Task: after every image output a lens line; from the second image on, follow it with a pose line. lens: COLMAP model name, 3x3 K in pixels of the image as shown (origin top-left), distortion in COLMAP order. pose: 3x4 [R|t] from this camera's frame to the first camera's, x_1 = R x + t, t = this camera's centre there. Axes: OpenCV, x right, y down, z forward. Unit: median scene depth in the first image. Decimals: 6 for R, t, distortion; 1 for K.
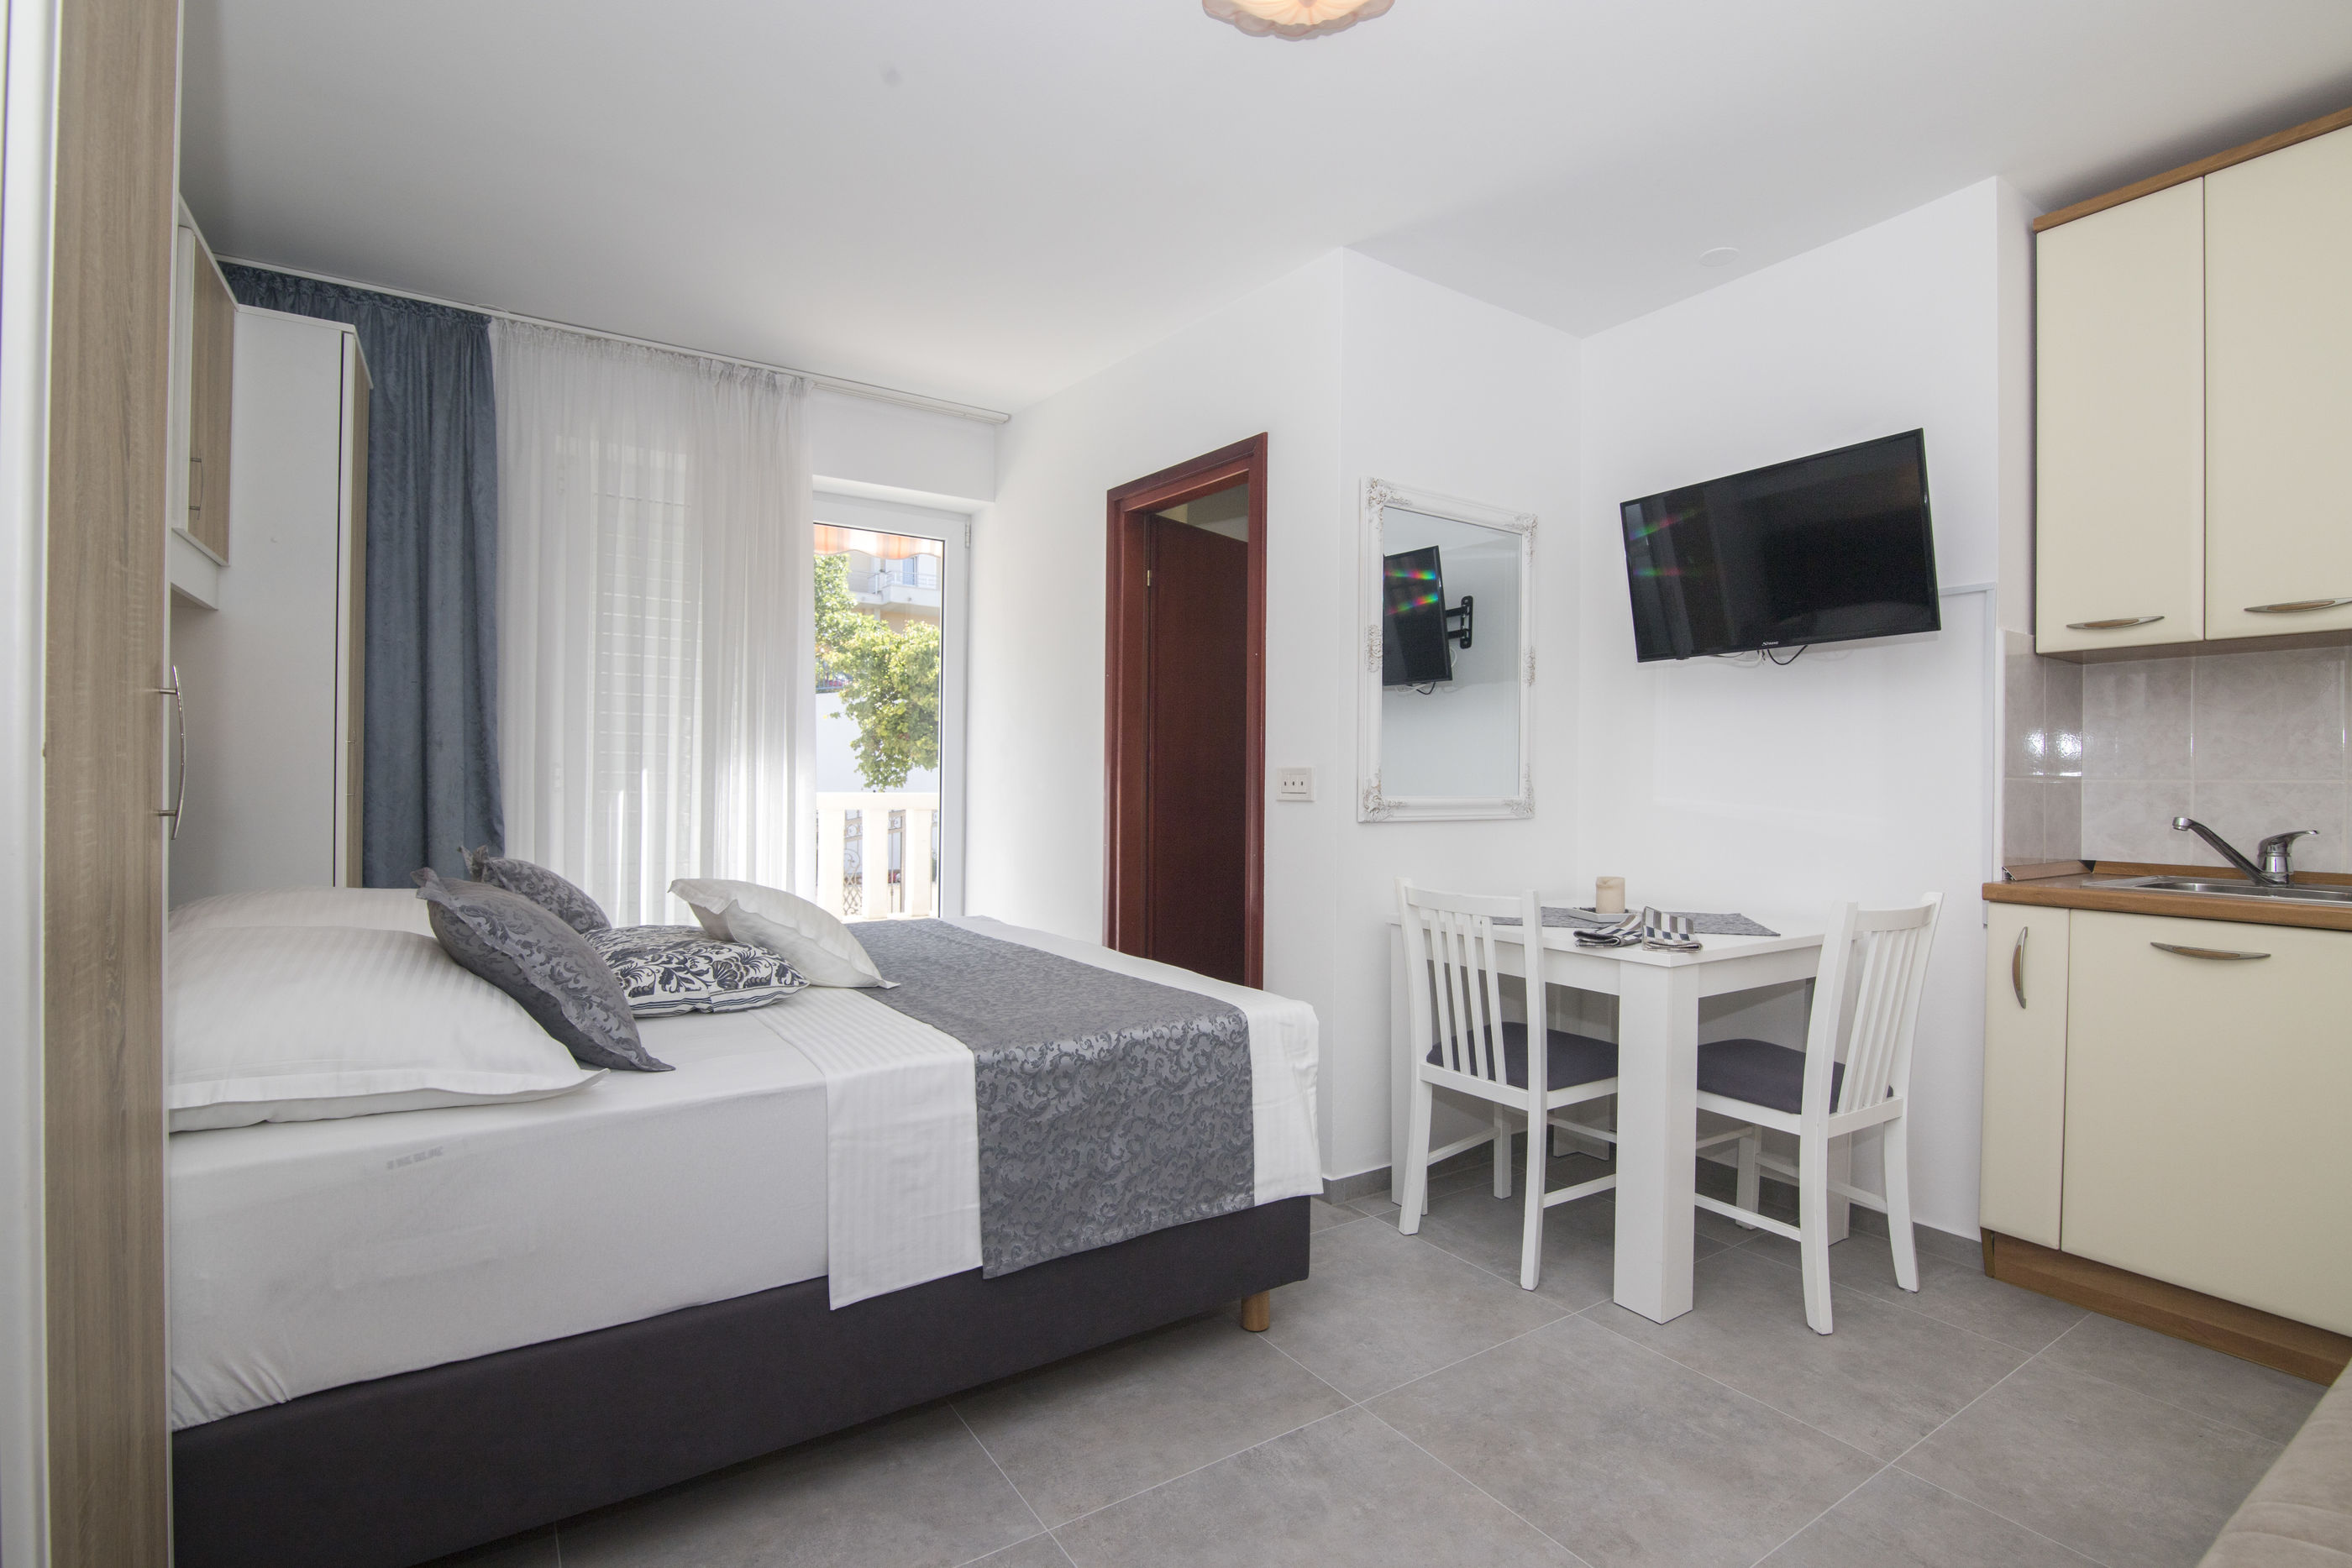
lens RADIAL K [[1069.8, 0, 1176.0], [0, 1069.8, 784.0], [0, 0, 1]] dist [-0.020418, 0.000579]
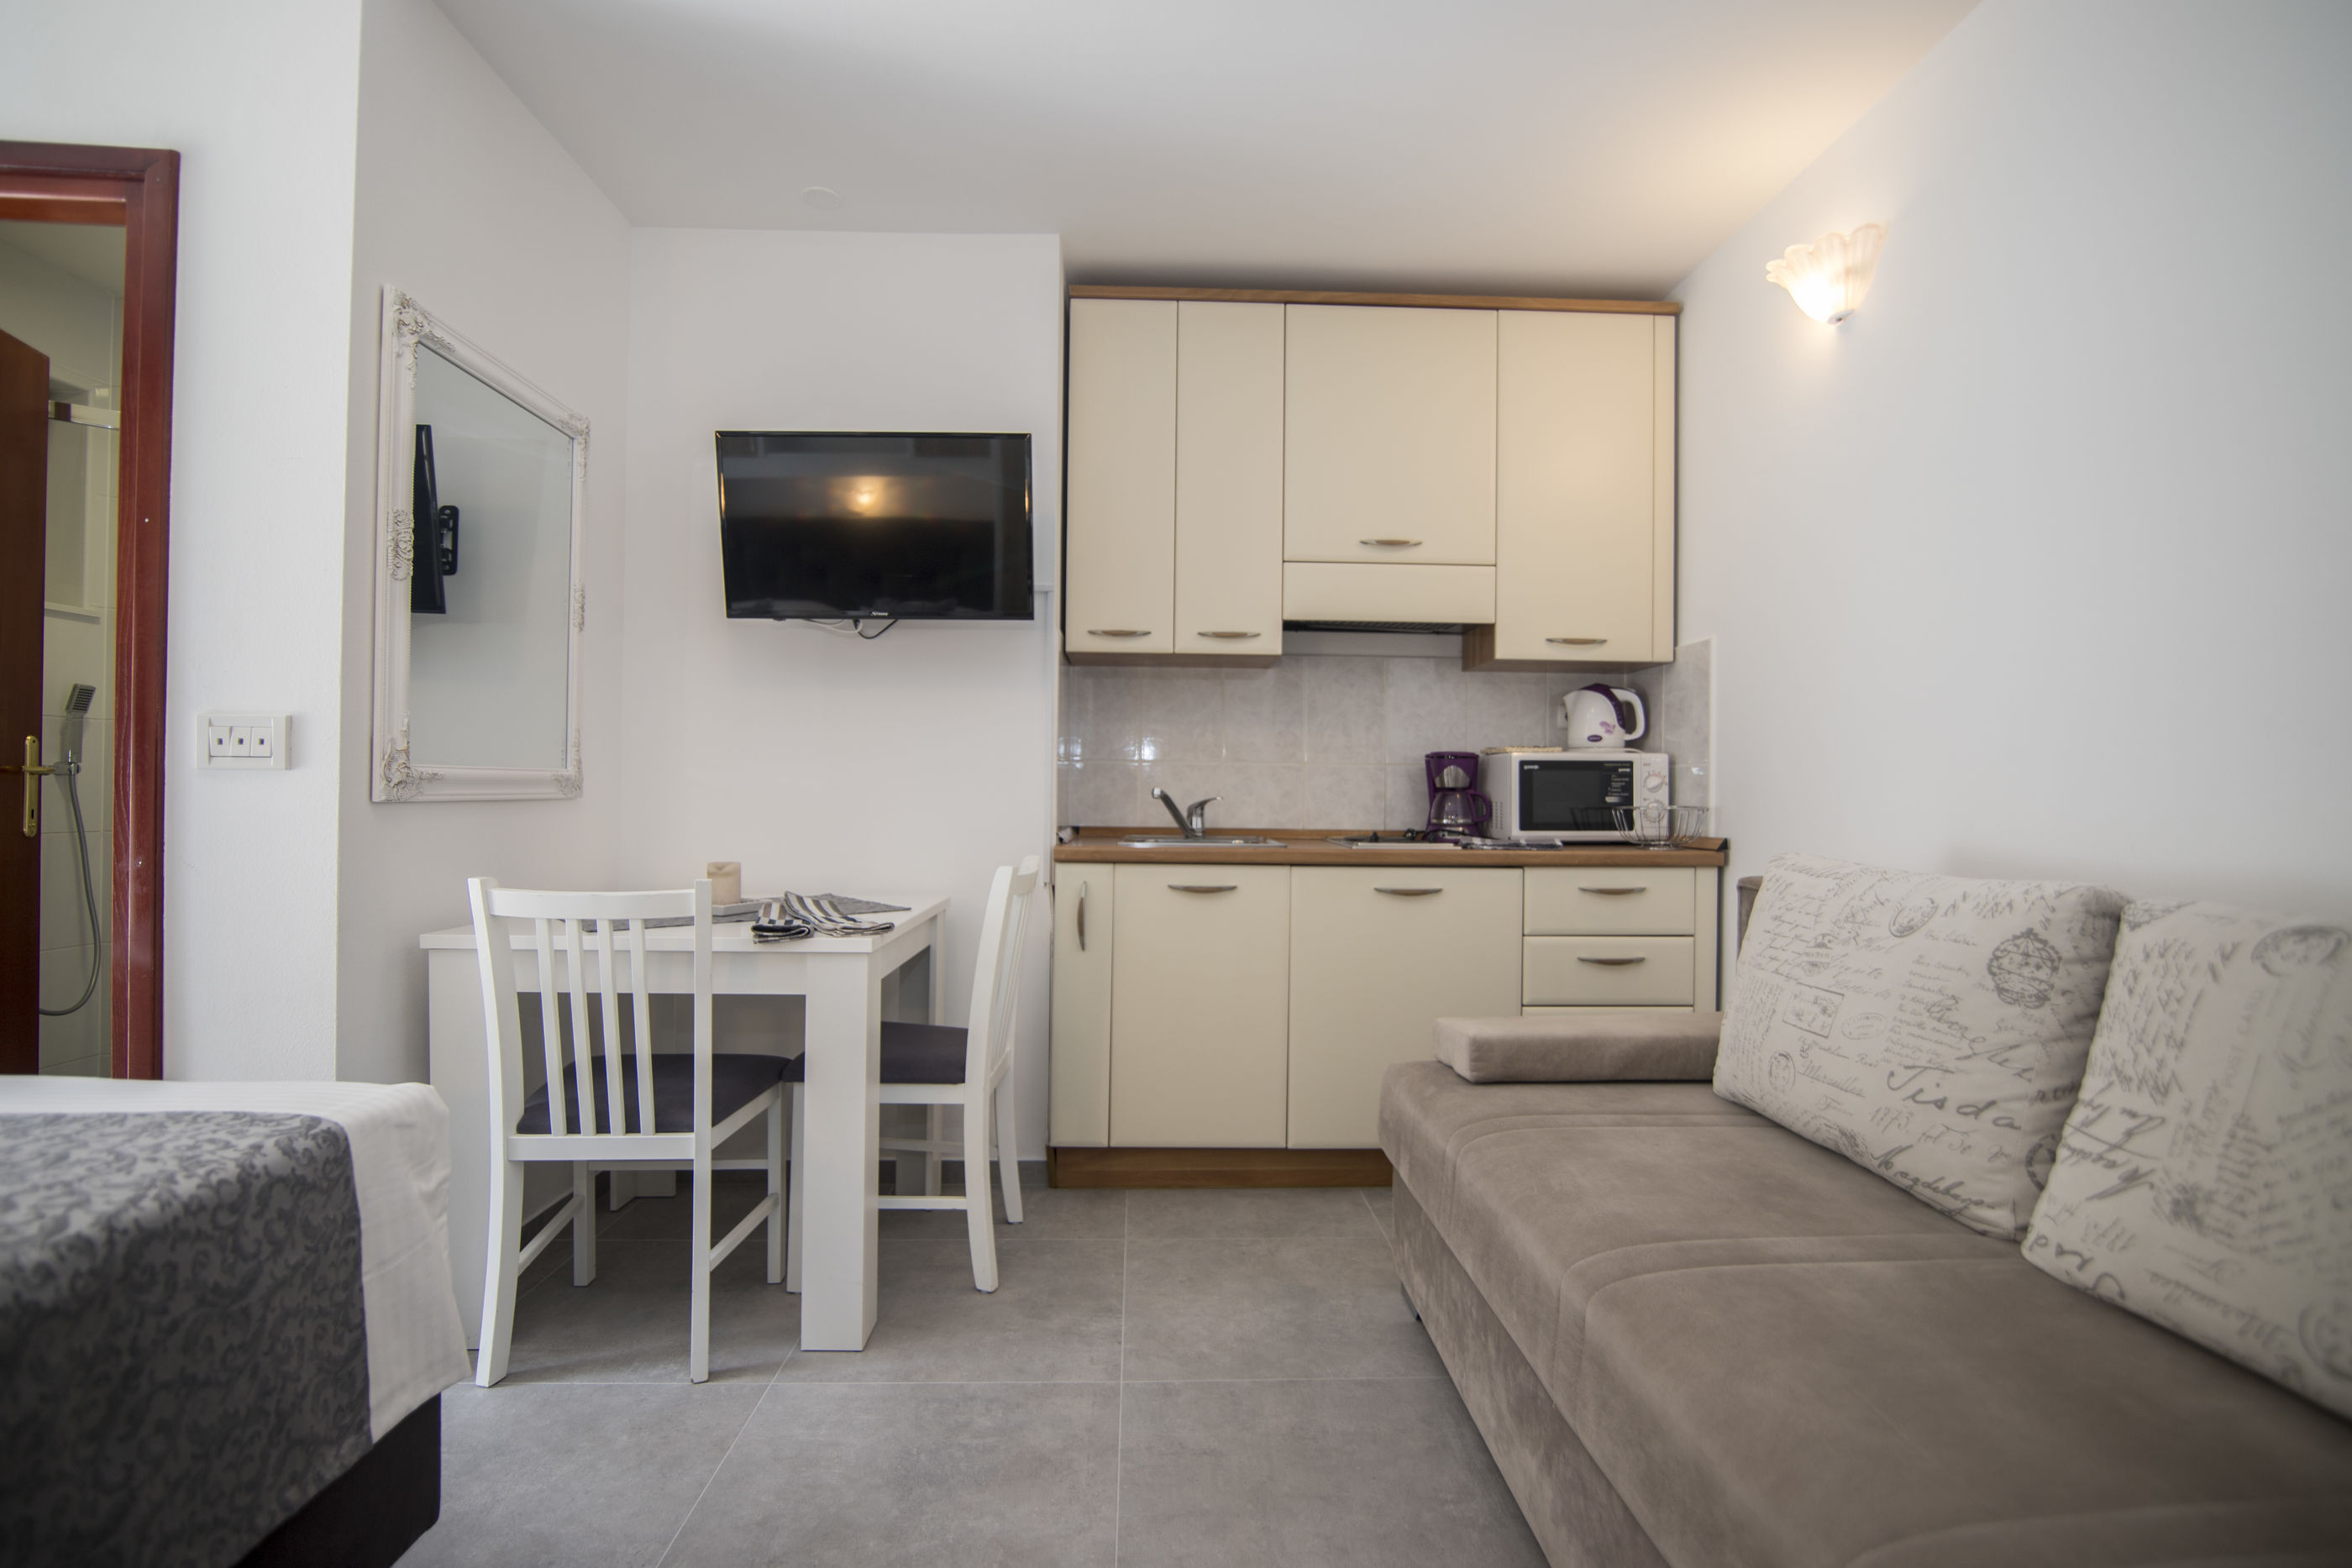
lens RADIAL K [[1082.9, 0, 1176.0], [0, 1082.9, 784.0], [0, 0, 1]] dist [-0.023943, 0.000920]
pose [[0.515532, 0.003422, 0.856864, -0.197586], [-0.007459, 0.999972, 0.000494, 0.028348], [-0.856838, -0.006645, 0.515543, 0.324316]]
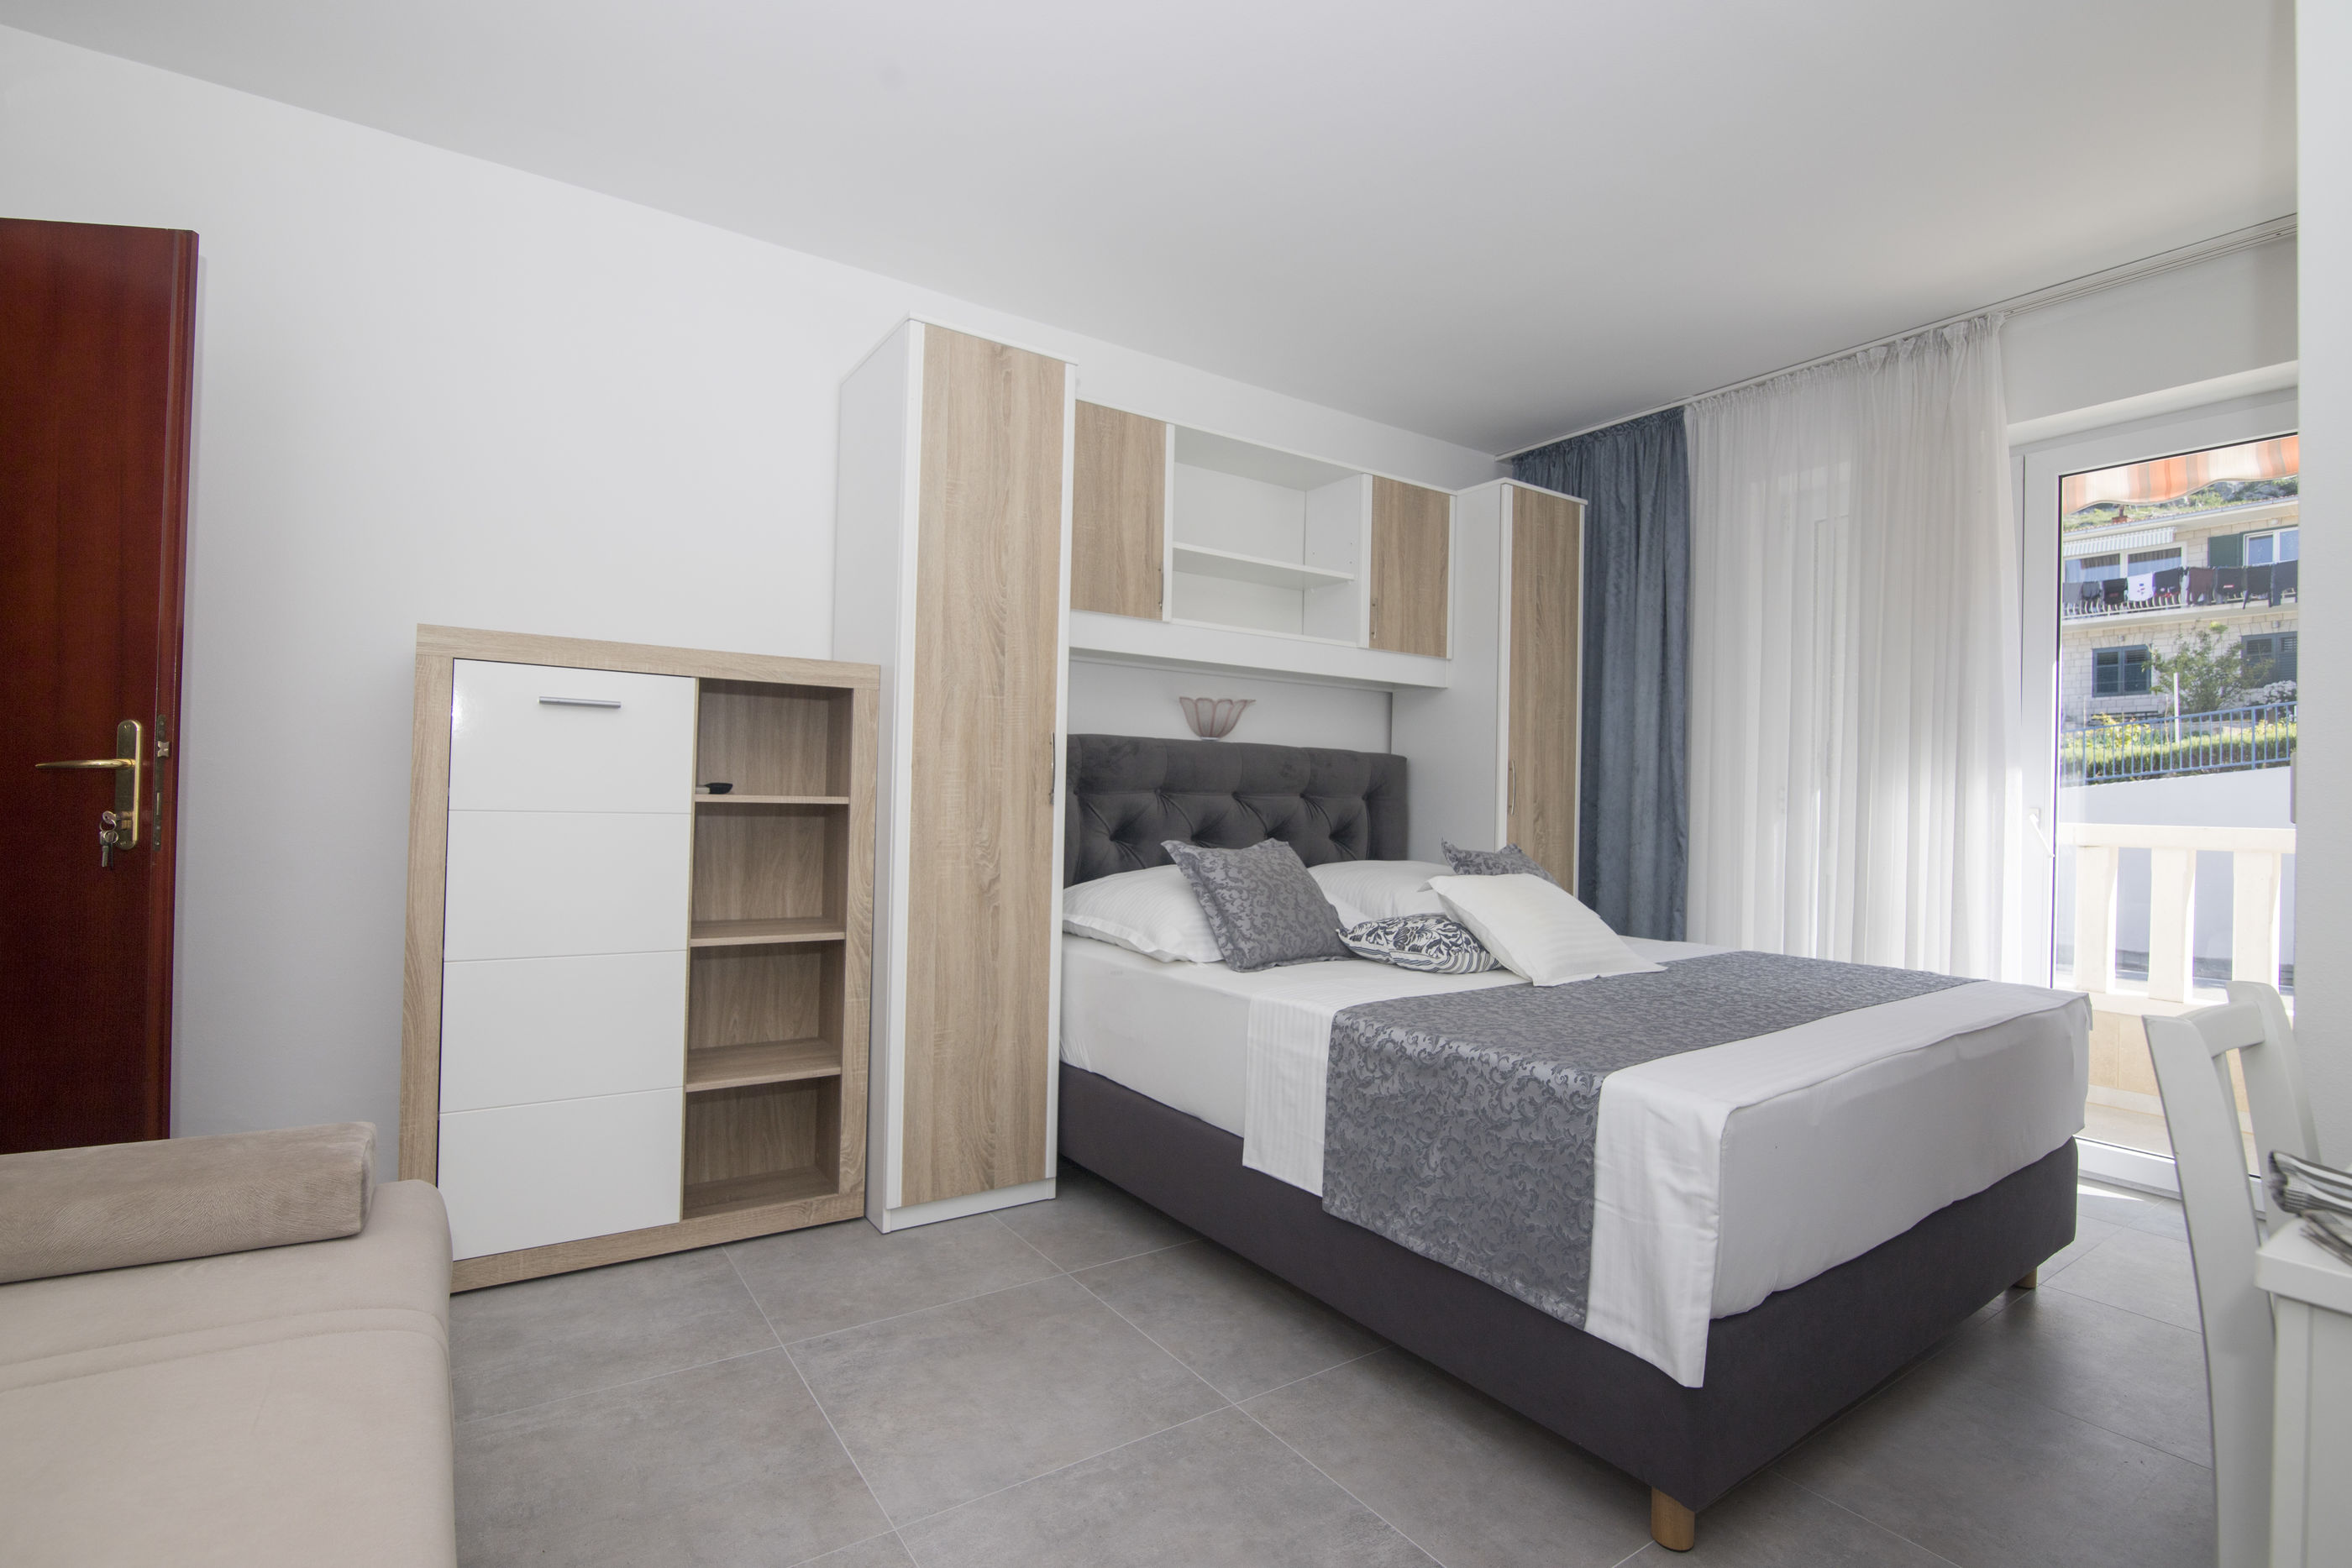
lens RADIAL K [[1069.8, 0, 1176.0], [0, 1069.8, 784.0], [0, 0, 1]] dist [-0.020418, 0.000579]
pose [[0.033706, -0.020611, -0.999219, 0.827856], [-0.025519, 0.999444, -0.021476, 0.028970], [0.999106, 0.026223, 0.033161, 0.672021]]
